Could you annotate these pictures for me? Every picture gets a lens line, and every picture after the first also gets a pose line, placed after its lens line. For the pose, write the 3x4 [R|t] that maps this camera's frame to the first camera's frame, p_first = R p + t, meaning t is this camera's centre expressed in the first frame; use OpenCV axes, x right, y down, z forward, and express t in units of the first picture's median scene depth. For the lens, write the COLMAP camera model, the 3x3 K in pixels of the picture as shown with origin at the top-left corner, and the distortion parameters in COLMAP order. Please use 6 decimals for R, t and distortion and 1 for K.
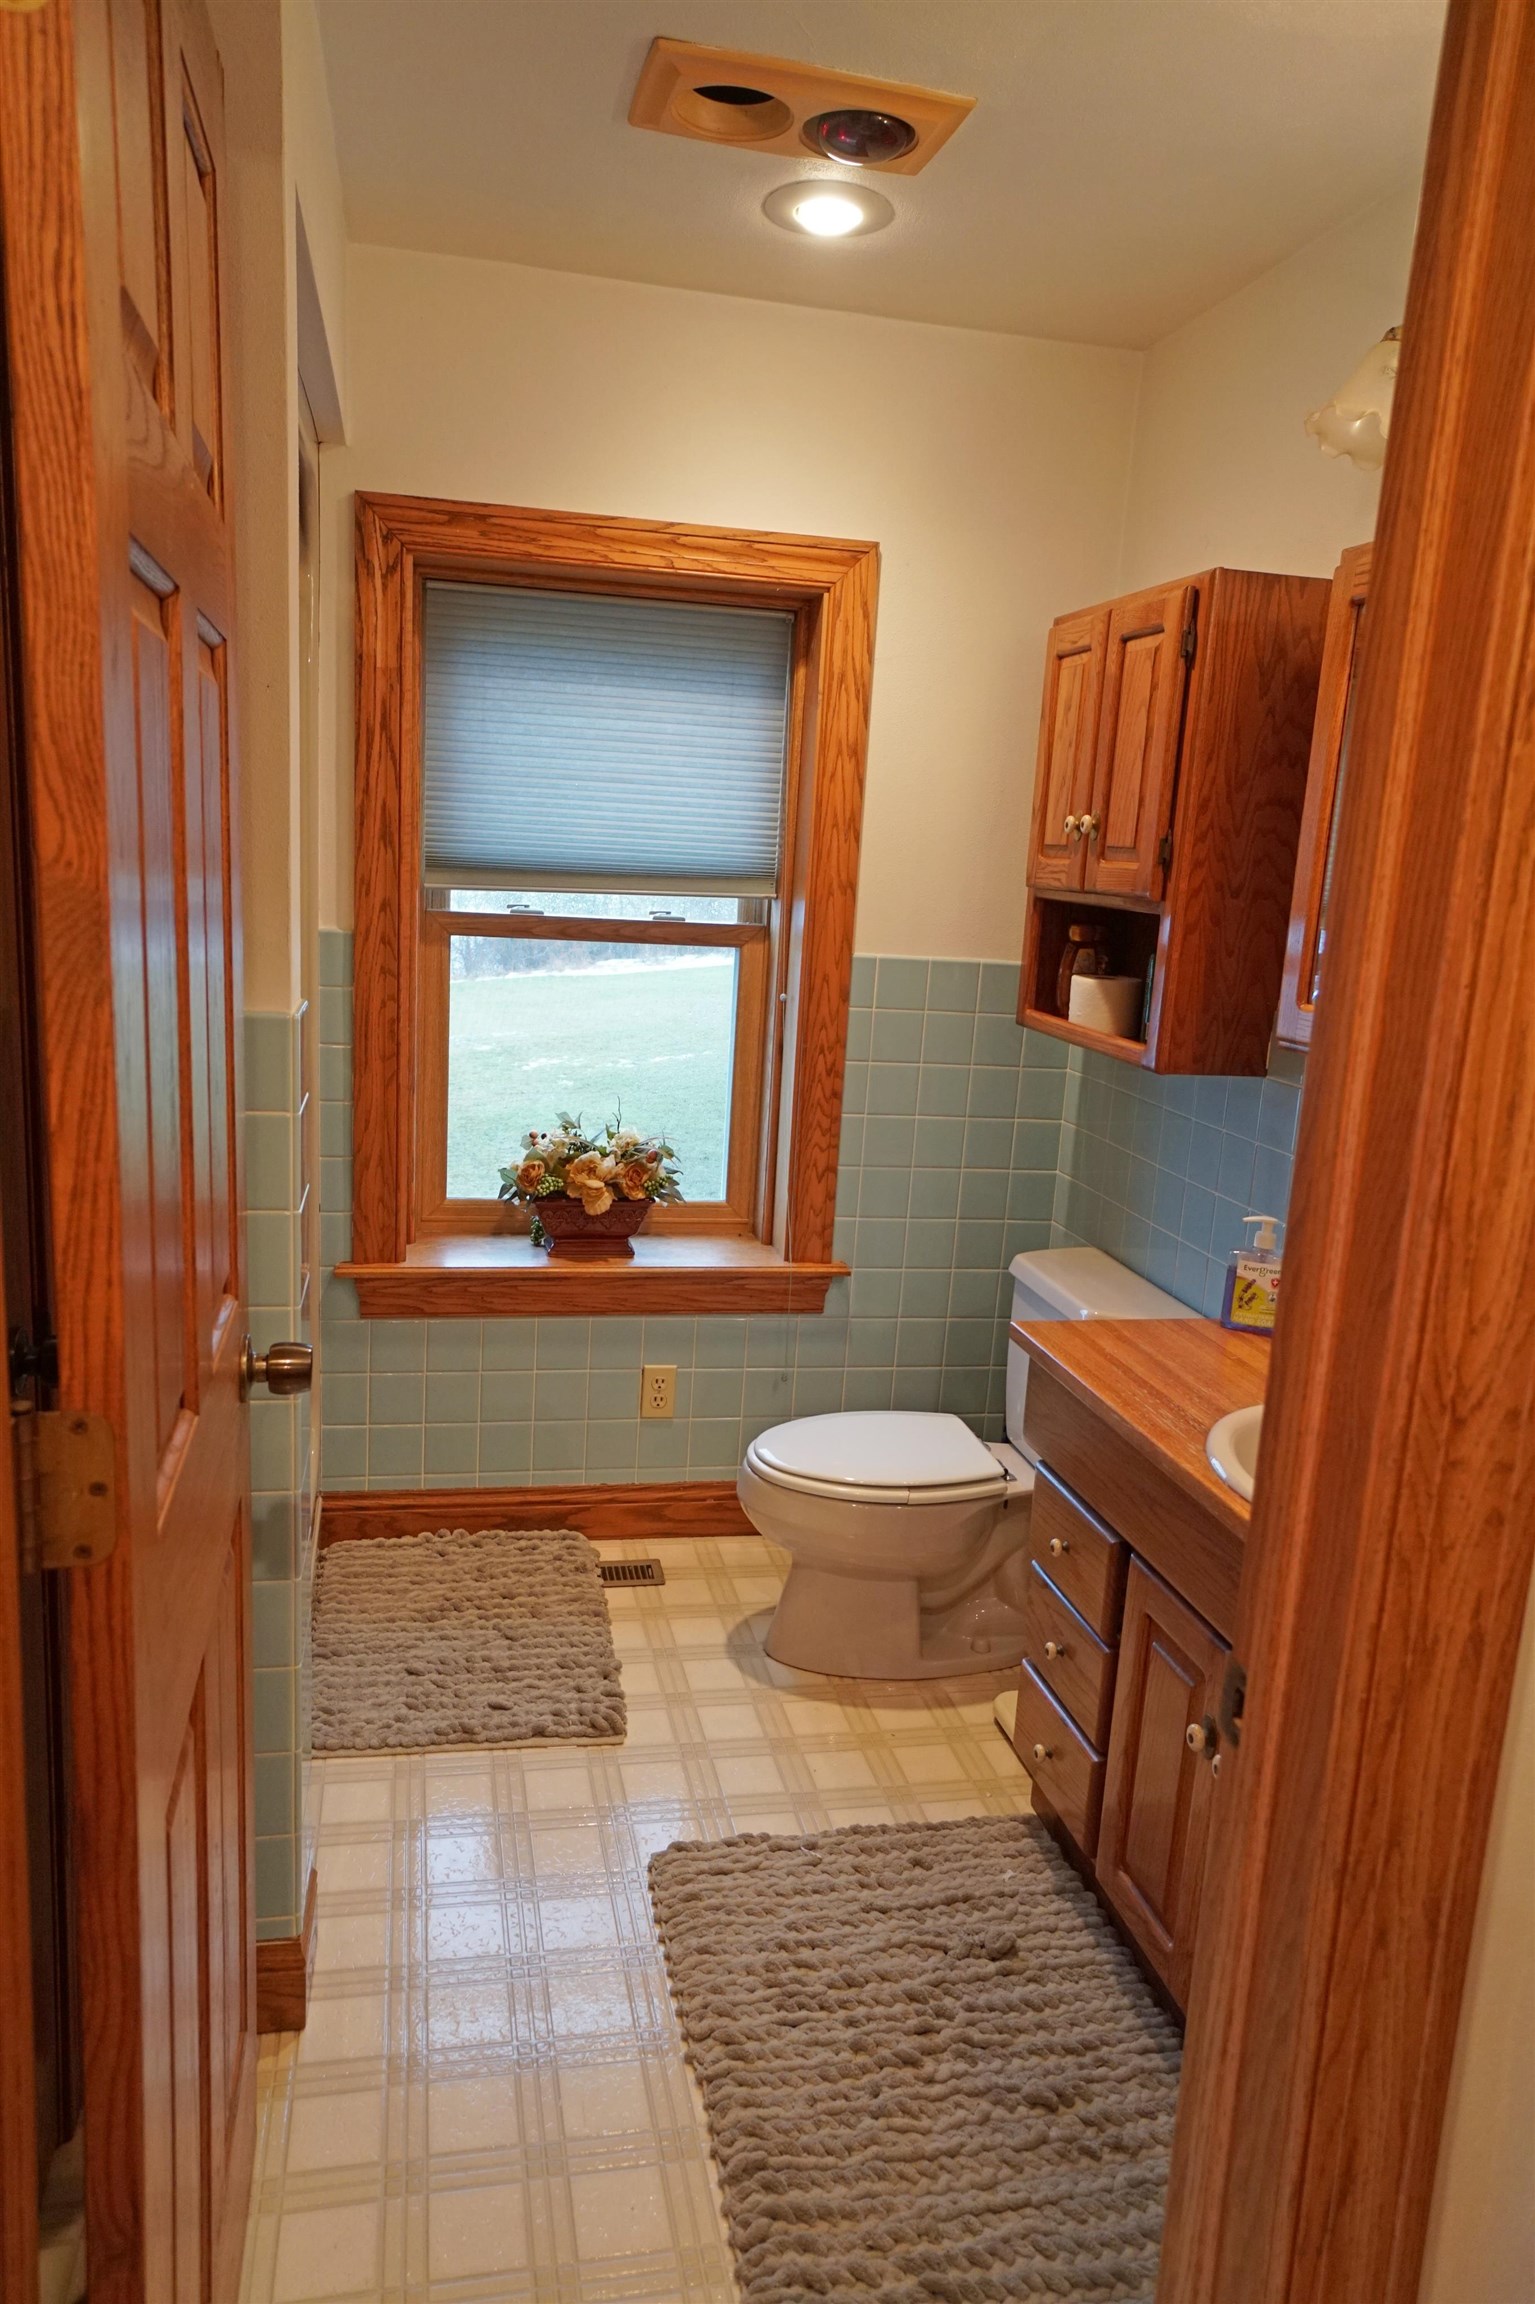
lens RADIAL K [[1547.0, 0, 761.9], [0, 1547.0, 1146.1], [0, 0, 1]] dist [0.003816, 0.026932]
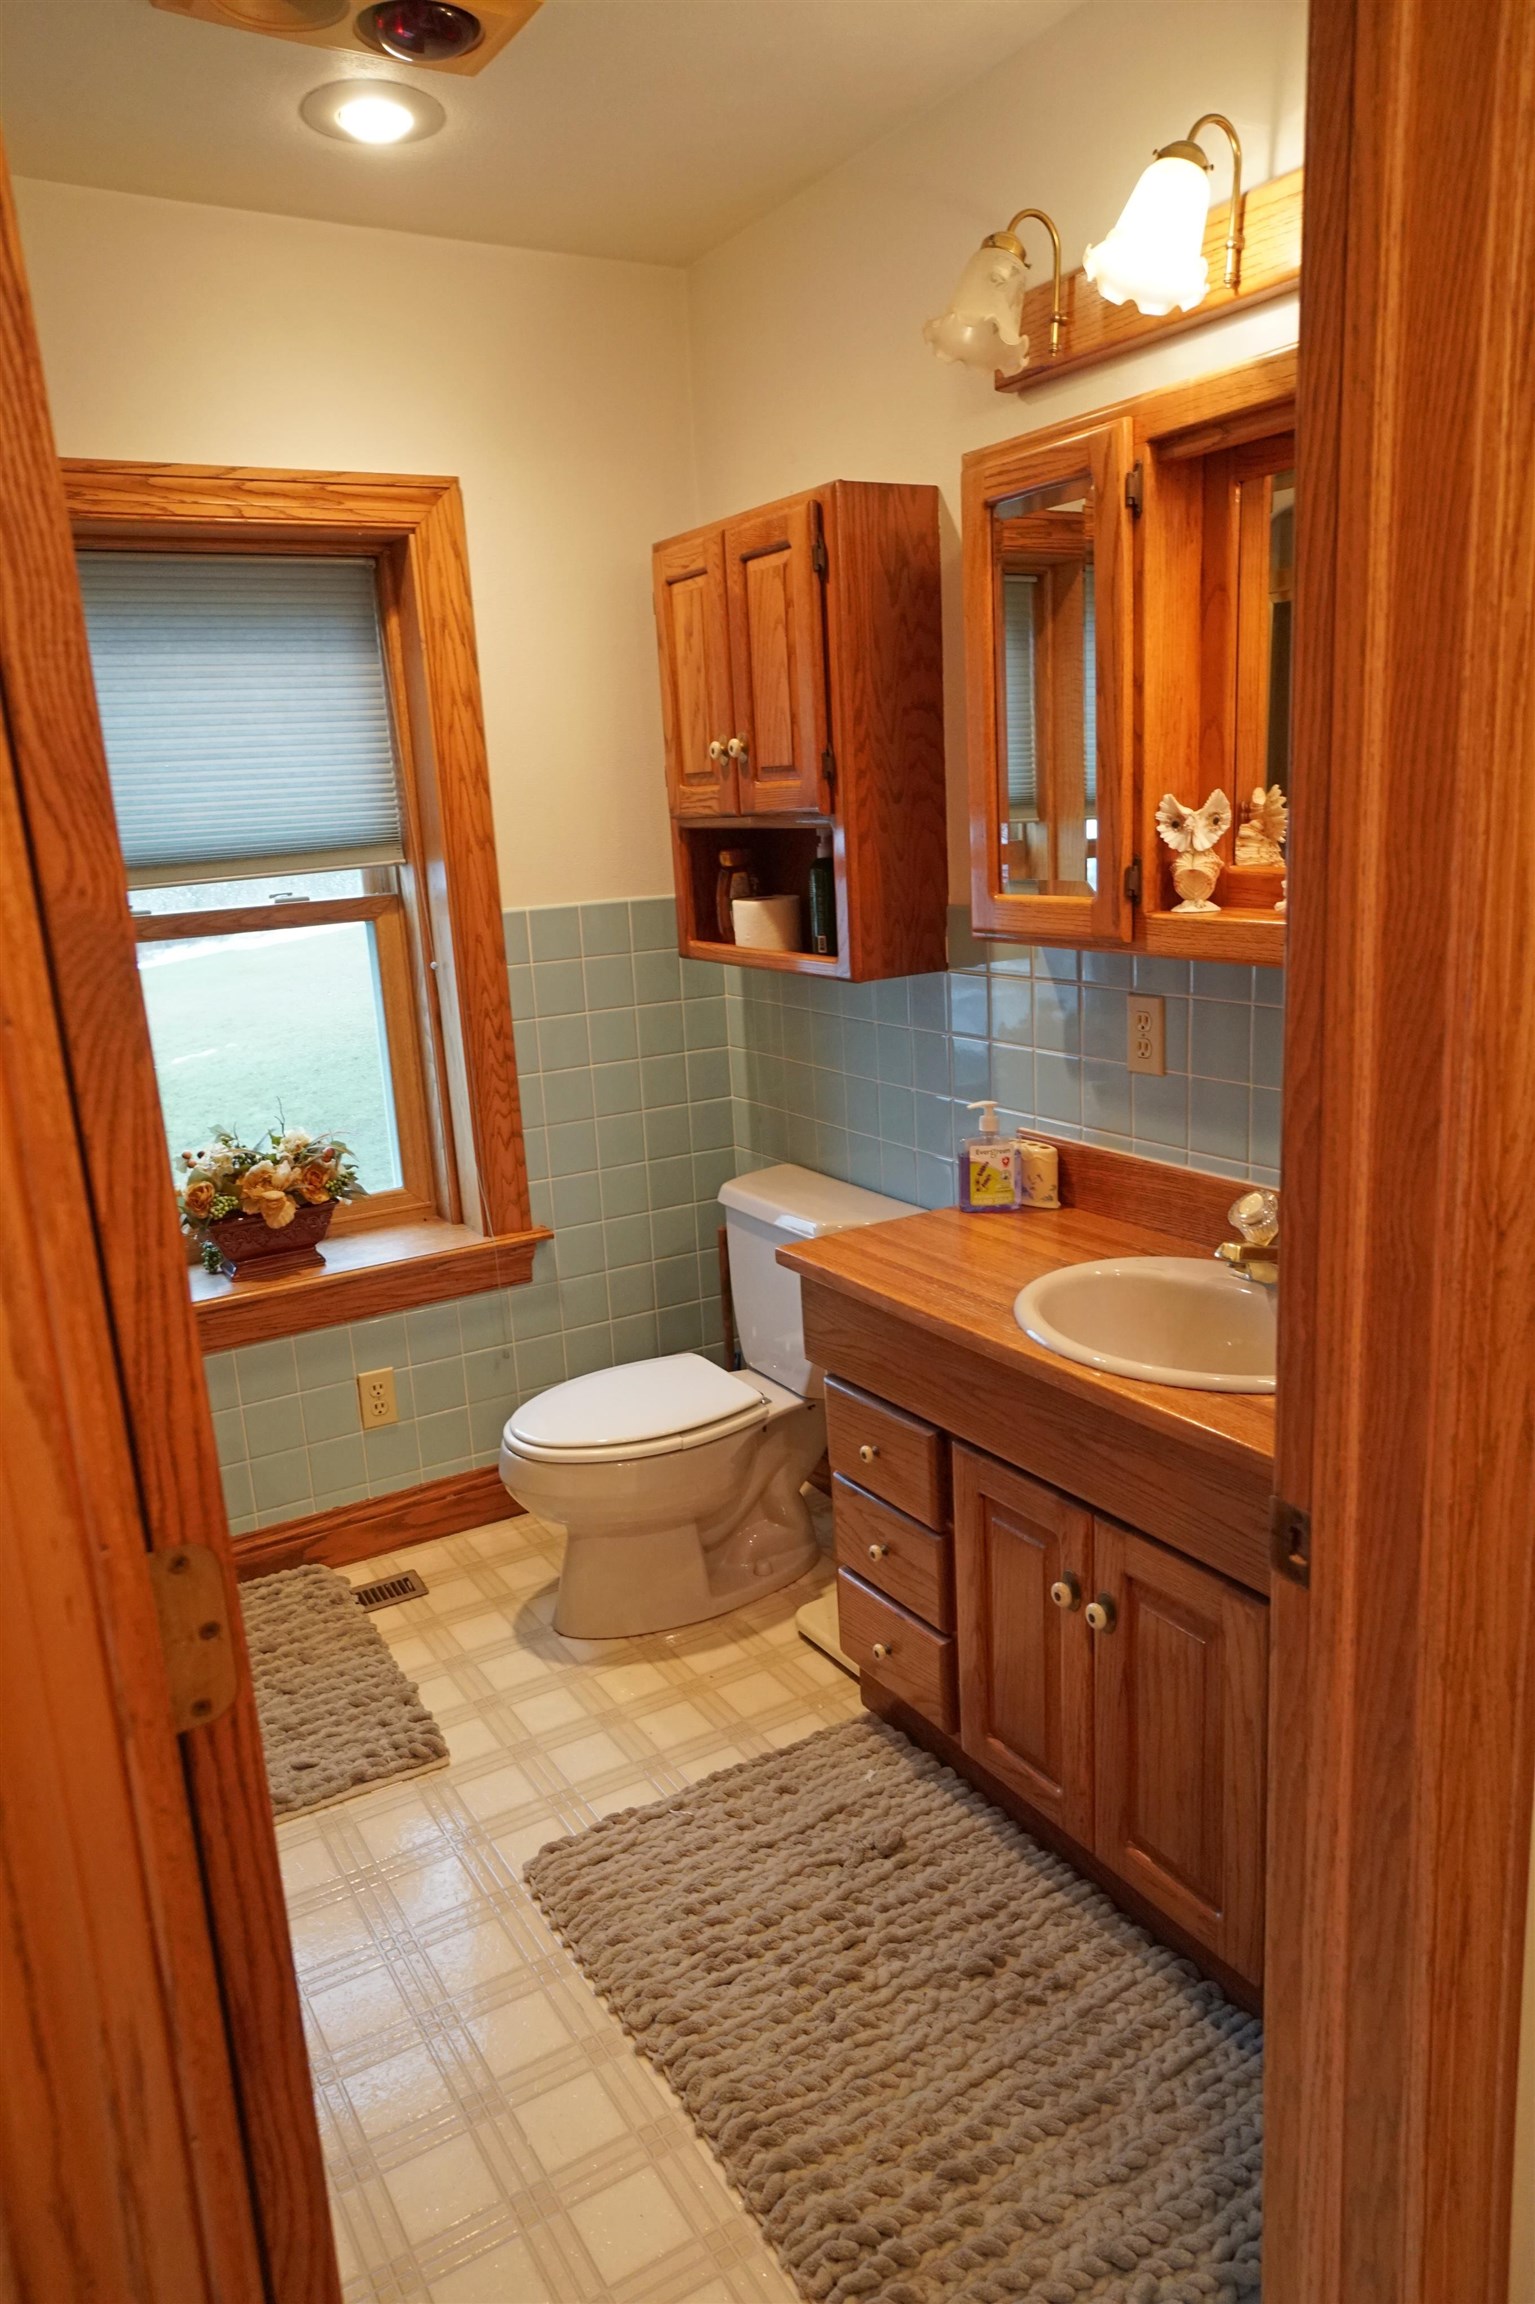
lens RADIAL K [[1547.0, 0, 768.5], [0, 1547.0, 1144.4], [0, 0, 1]] dist [0.003816, 0.026932]
pose [[0.942038, -0.179921, 0.283182, -0.129584], [0.170154, 0.983654, 0.058934, -0.014031], [-0.289156, -0.007333, 0.957254, 0.042659]]
